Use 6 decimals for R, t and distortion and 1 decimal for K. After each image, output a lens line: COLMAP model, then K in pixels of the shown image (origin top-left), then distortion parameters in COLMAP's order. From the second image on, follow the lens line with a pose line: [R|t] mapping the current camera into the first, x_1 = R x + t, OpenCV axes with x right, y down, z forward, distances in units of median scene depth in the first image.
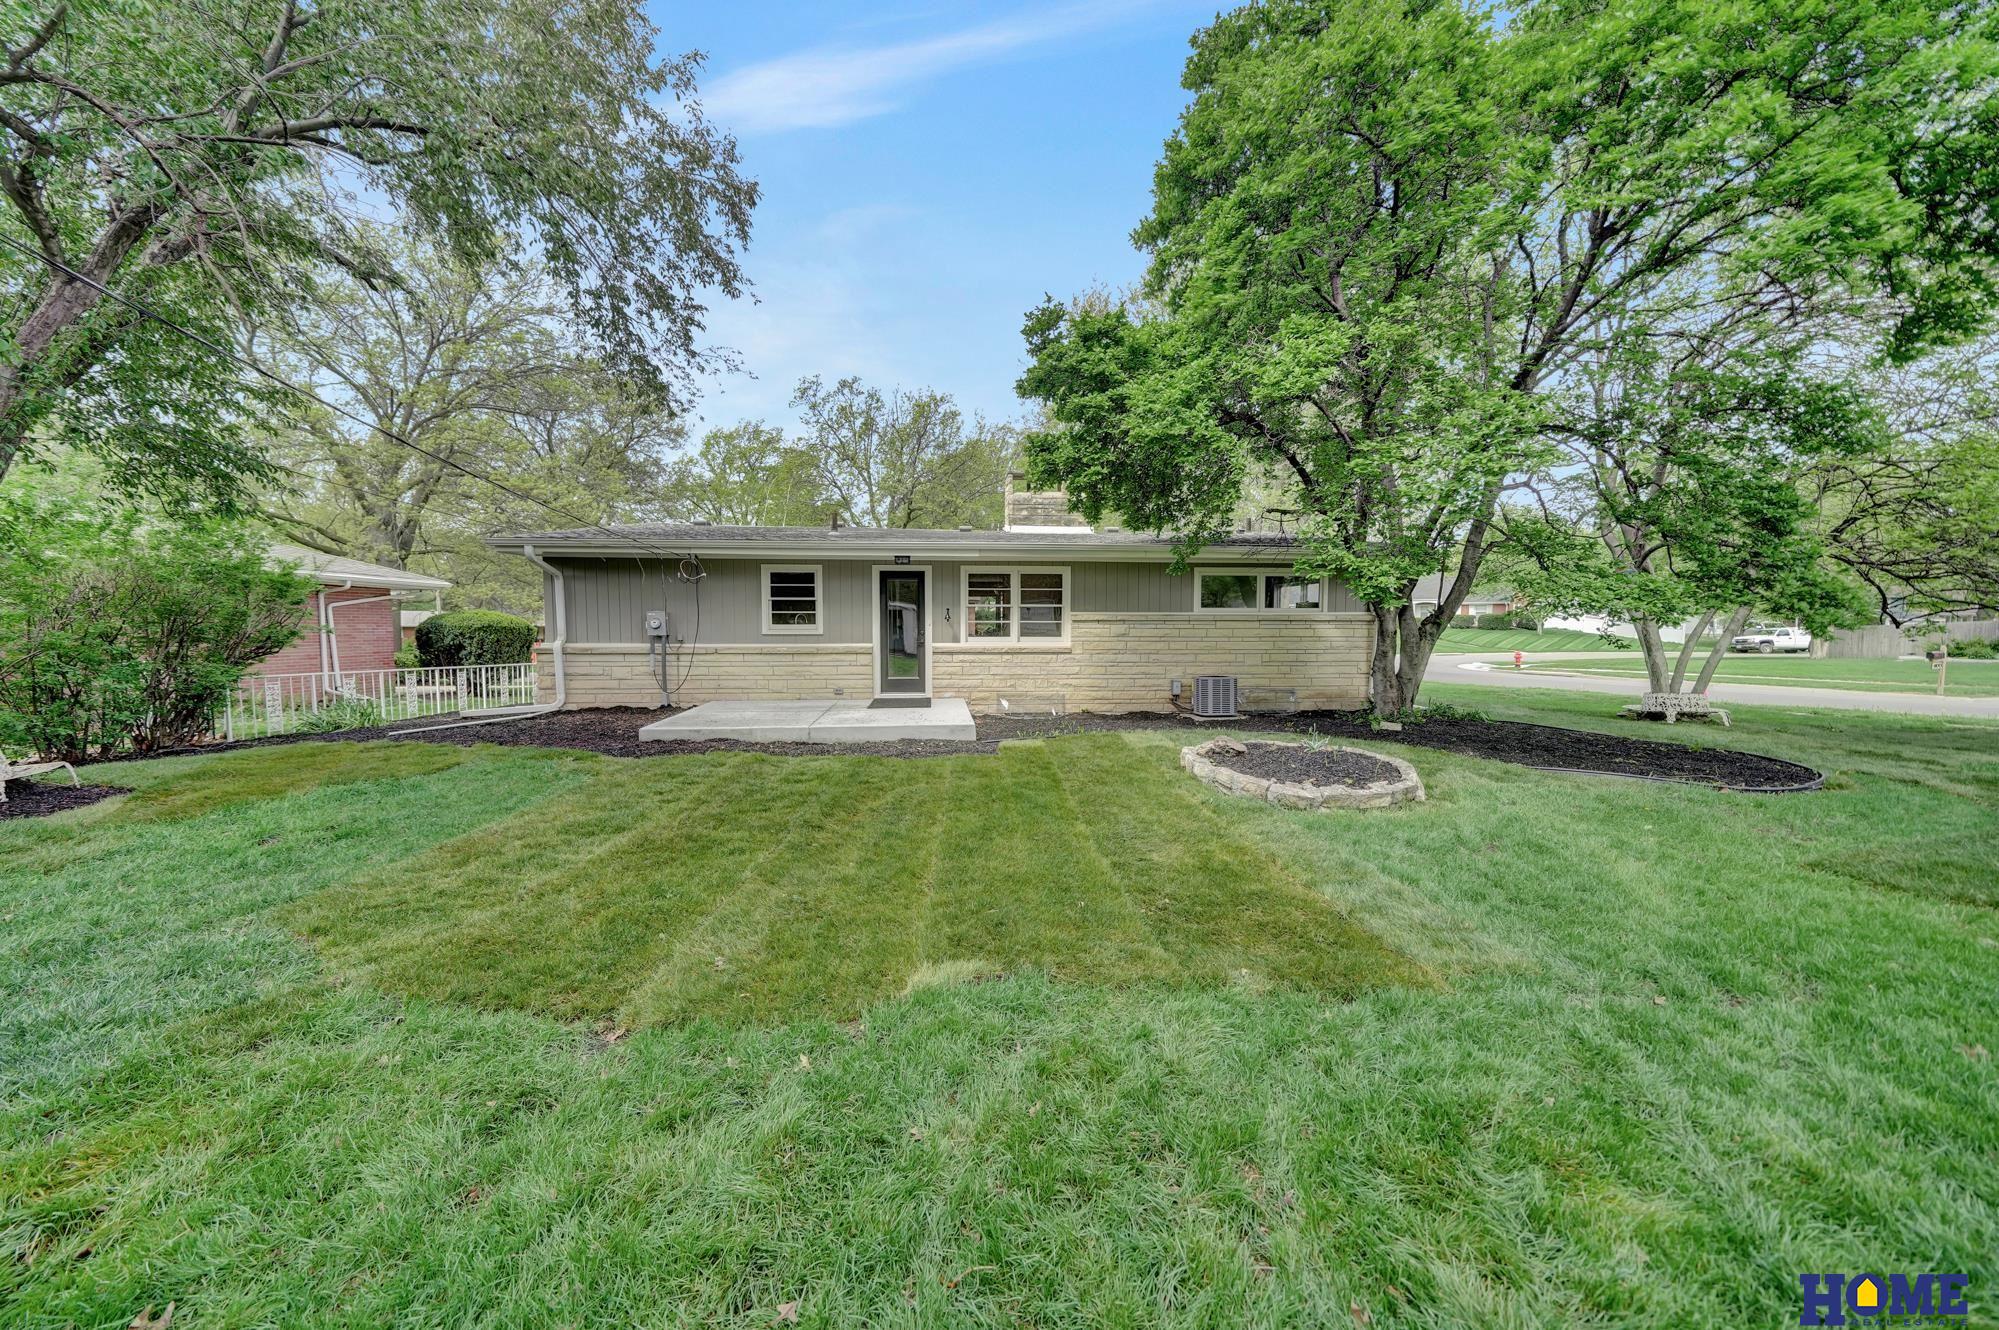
lens RADIAL K [[695.3, 0, 998.4], [0, 695.3, 641.7], [0, 0, 1]] dist [-0.001300, -0.000066]
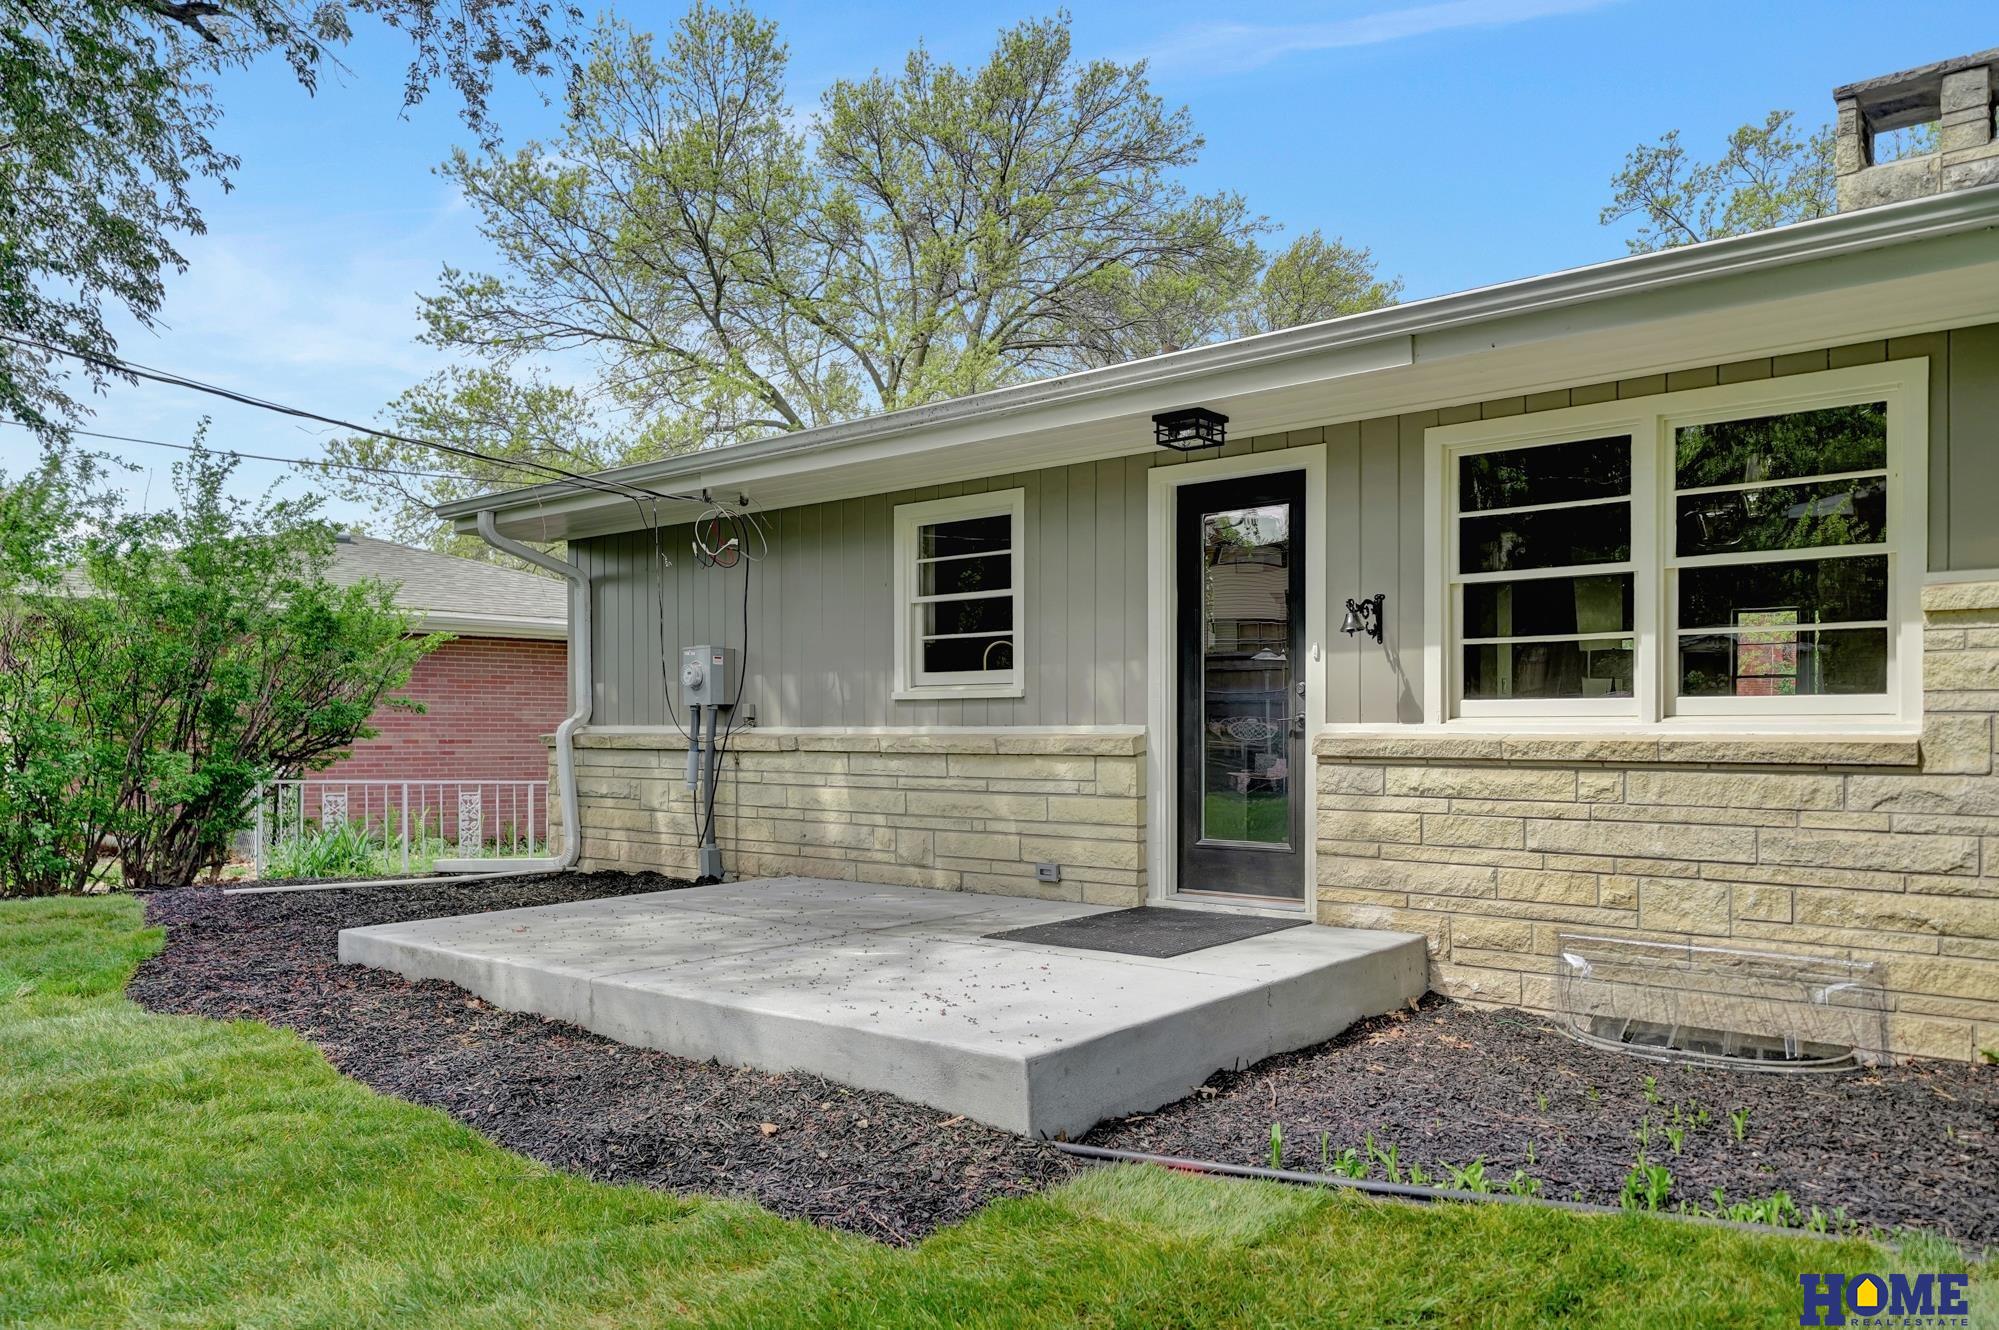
lens RADIAL K [[1400.4, 0, 1005.5], [0, 1400.4, 724.2], [0, 0, 1]] dist [-0.002810, -0.002827]
pose [[0.708962, -0.004810, -0.705230, 0.205628], [-0.019515, 0.999460, -0.026435, 0.019345], [0.704976, 0.032504, 0.708486, 0.513565]]
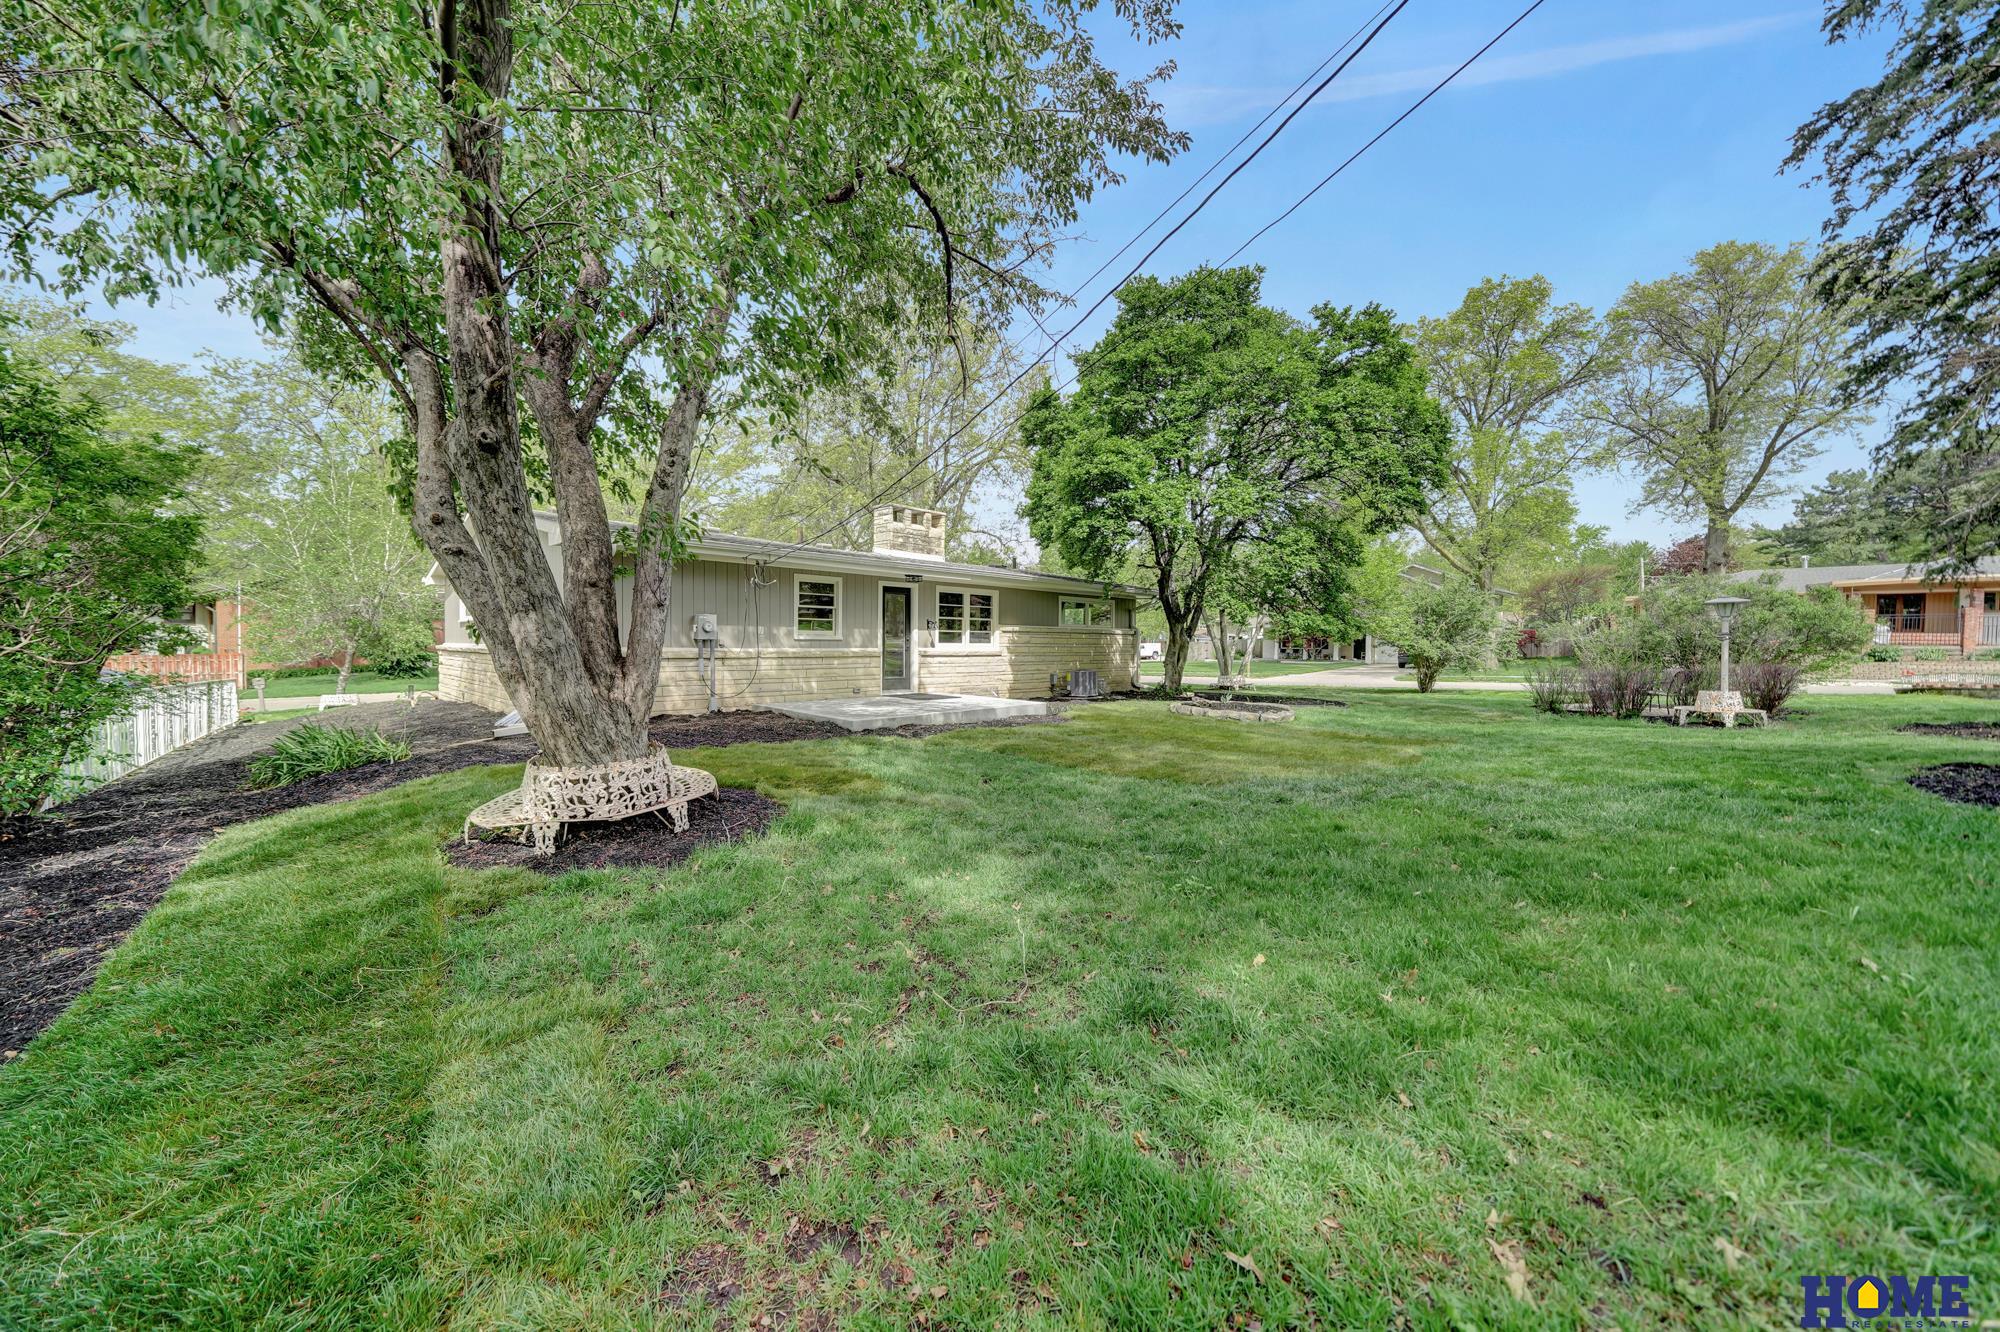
lens RADIAL K [[695.6, 0, 998.9], [0, 695.6, 642.6], [0, 0, 1]] dist [-0.001300, -0.000066]
pose [[0.752188, 0.006442, 0.658917, -0.782466], [0.006635, 0.999827, -0.017349, 0.014916], [-0.658915, 0.017422, 0.752015, -0.003313]]
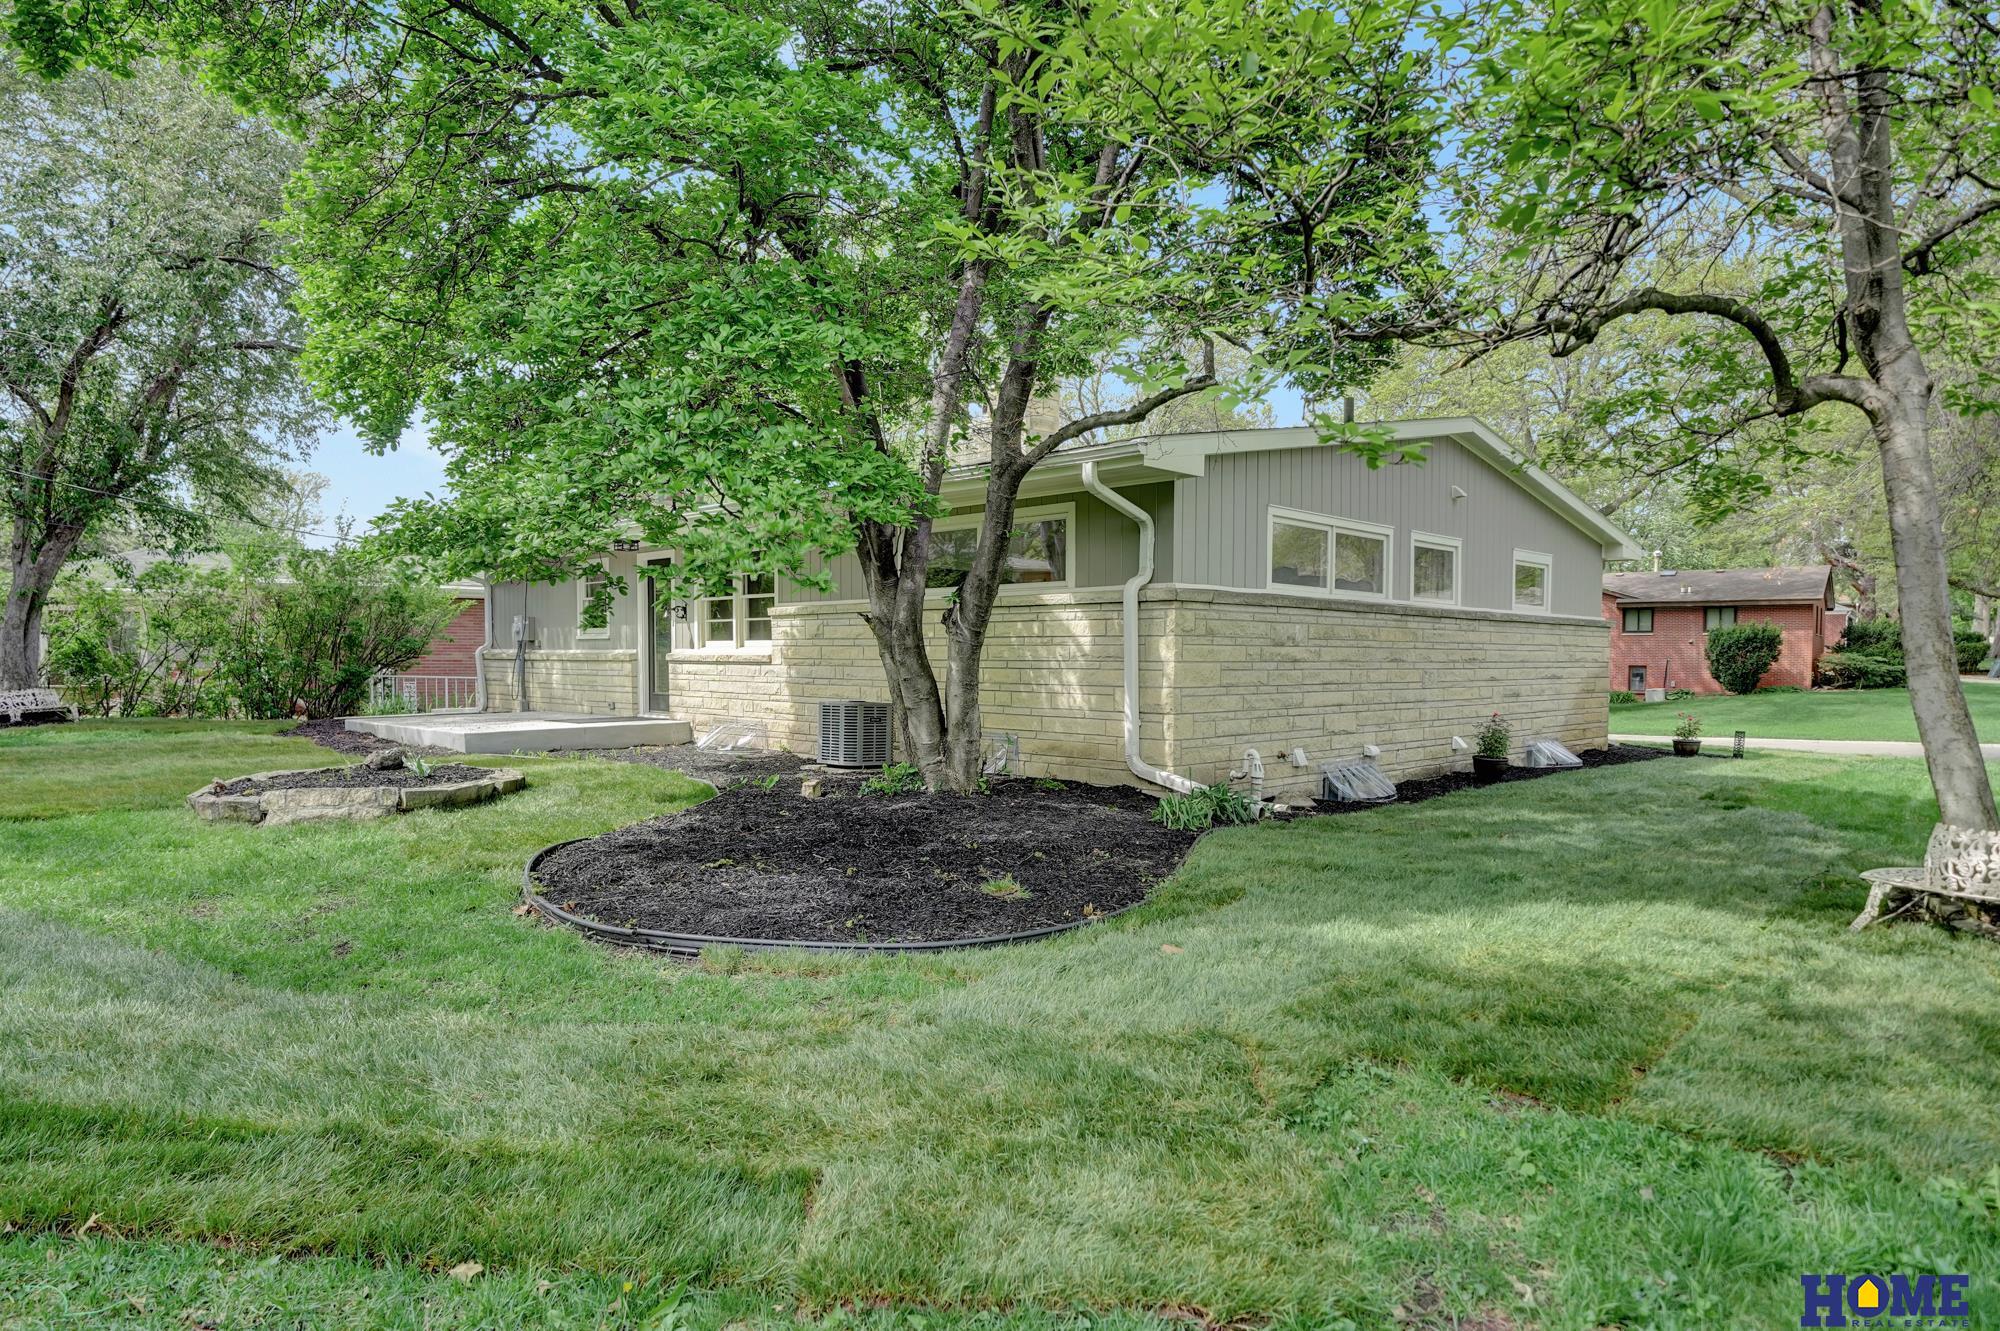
lens RADIAL K [[1103.2, 0, 1000.0], [0, 1103.2, 665.5], [0, 0, 1]] dist [0.027606, 0.000055]
pose [[0.661131, 0.006758, -0.750240, 1.076443], [-0.031689, 0.999319, -0.018924, 0.032337], [0.749601, 0.036285, 0.660894, 0.448826]]
